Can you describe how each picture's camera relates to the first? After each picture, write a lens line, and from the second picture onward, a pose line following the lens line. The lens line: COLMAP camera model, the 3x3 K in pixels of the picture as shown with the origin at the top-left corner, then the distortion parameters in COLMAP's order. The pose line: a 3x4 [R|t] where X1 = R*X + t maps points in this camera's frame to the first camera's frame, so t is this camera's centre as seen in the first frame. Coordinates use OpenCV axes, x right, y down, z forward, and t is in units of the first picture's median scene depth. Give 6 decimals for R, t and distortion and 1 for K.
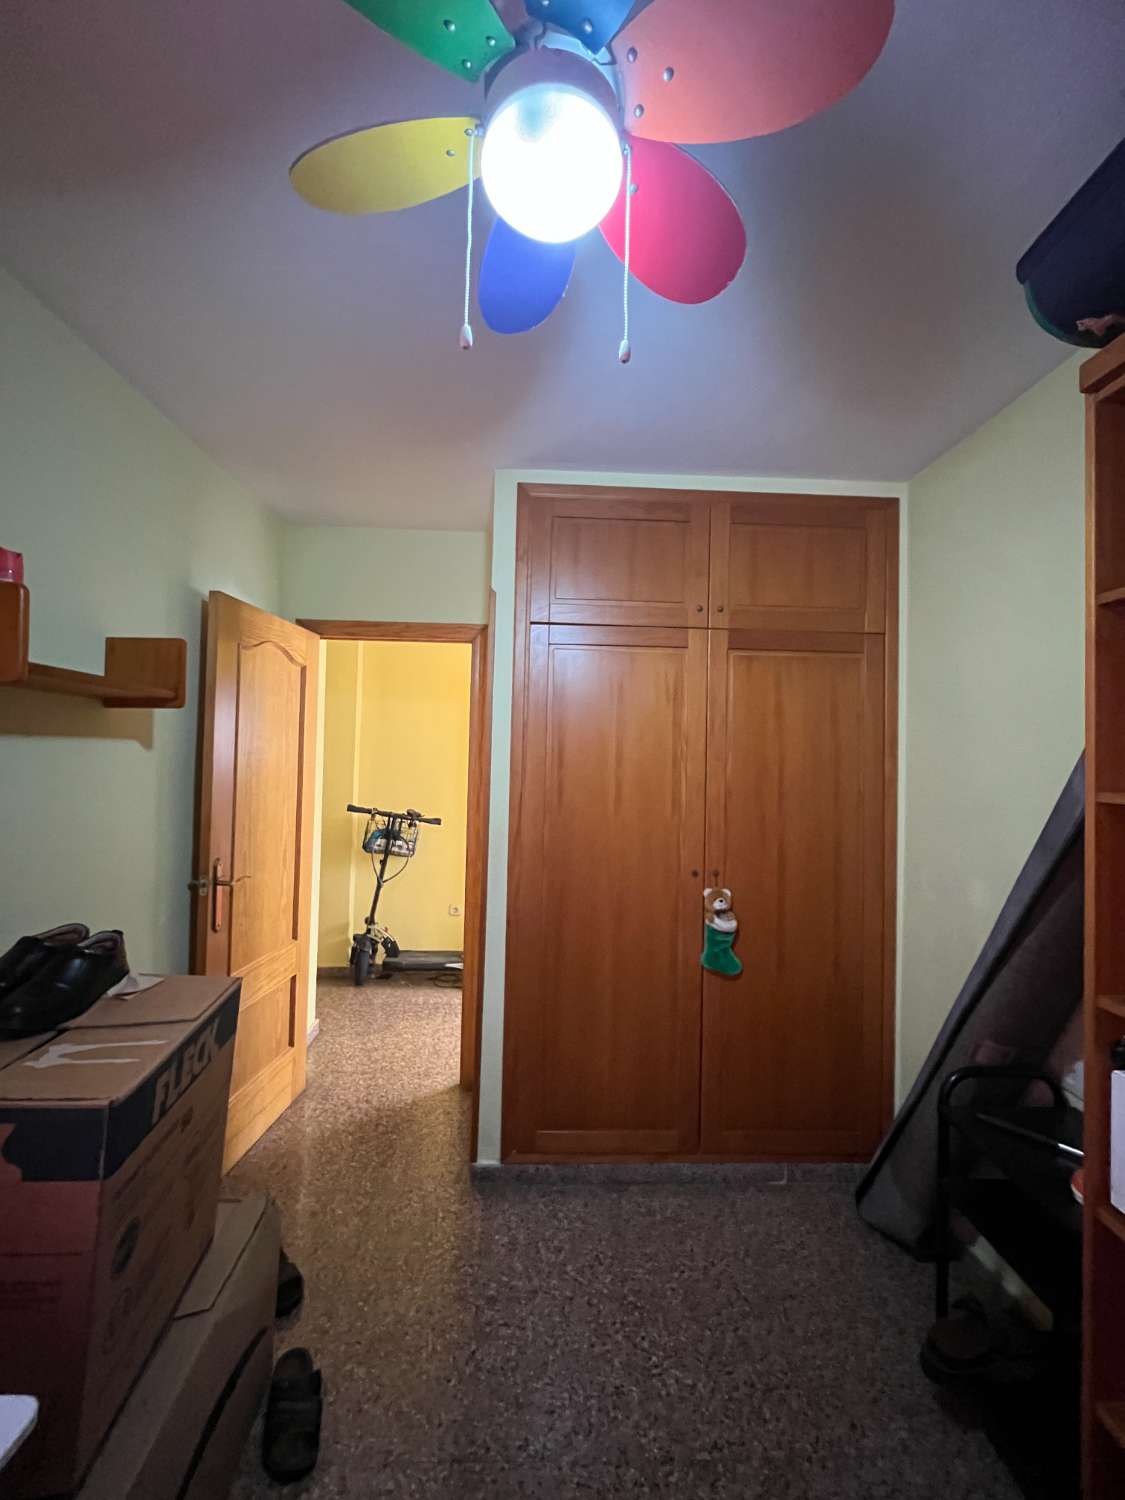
lens RADIAL K [[613.4, 0, 565.0], [0, 613.4, 745.4], [0, 0, 1]] dist [-0.000456, -0.000008]
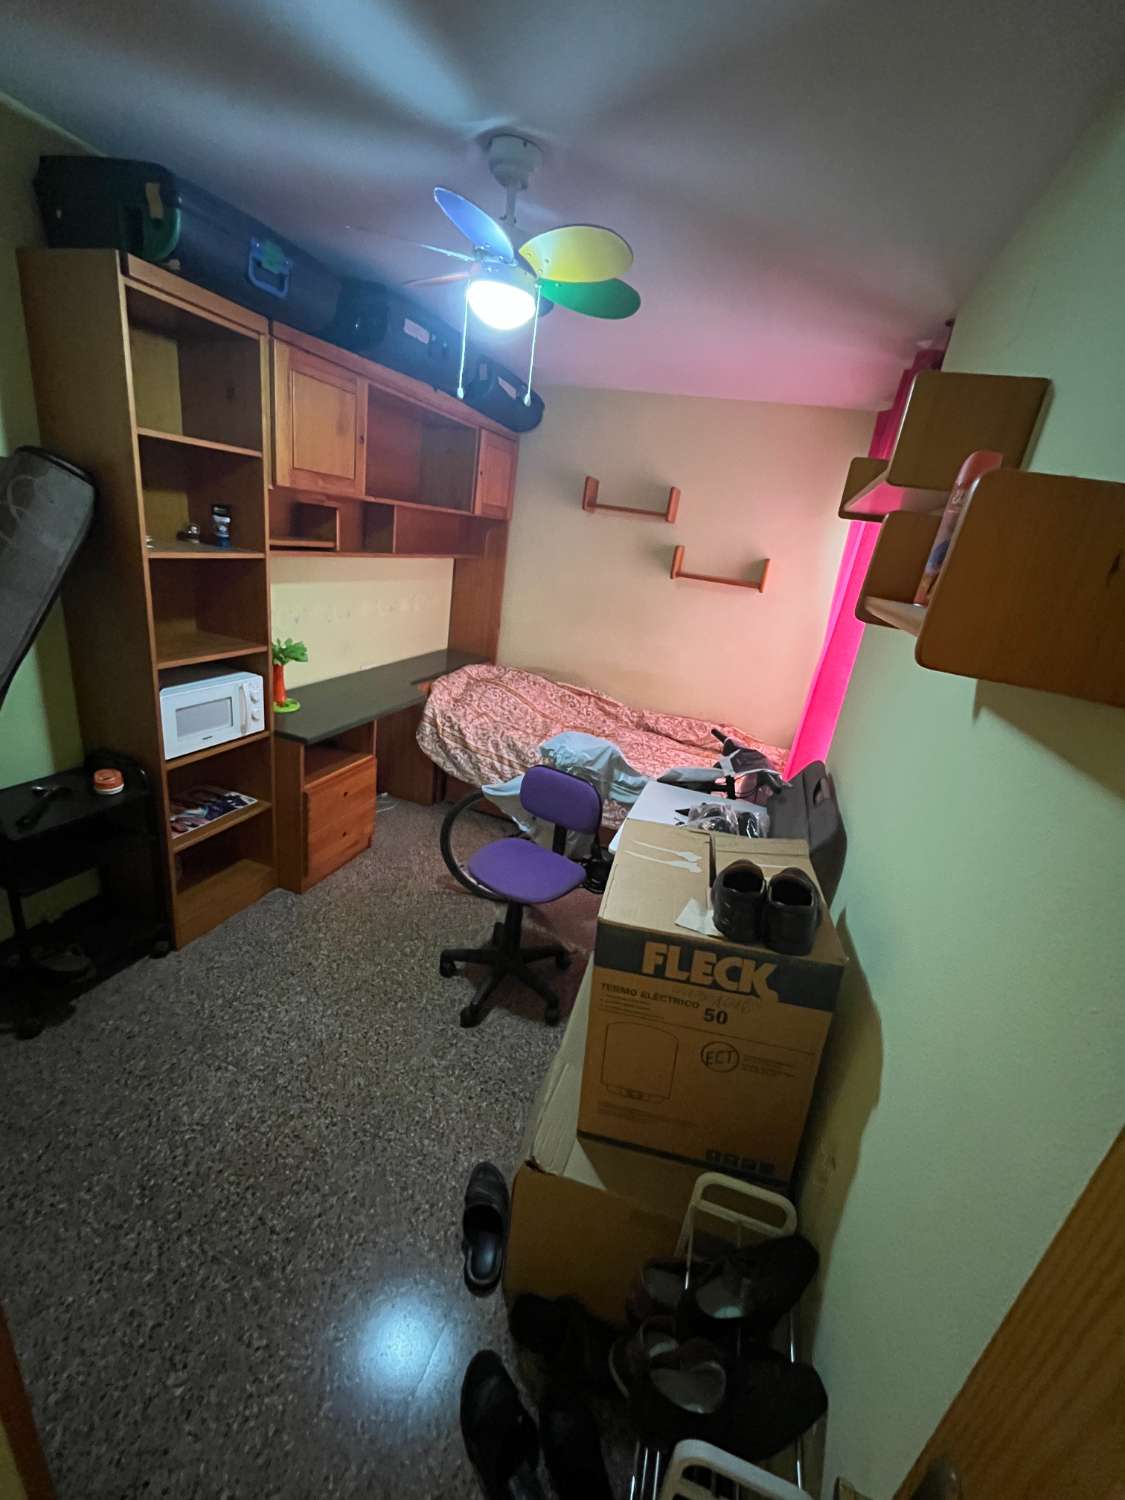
lens RADIAL K [[613.4, 0, 561.2], [0, 613.4, 754.1], [0, 0, 1]] dist [-0.000456, -0.000008]
pose [[-0.922152, -0.260336, 0.286113, -0.631976], [-0.162143, 0.931664, 0.325135, -0.103544], [-0.351205, 0.253433, -0.901347, 1.649990]]
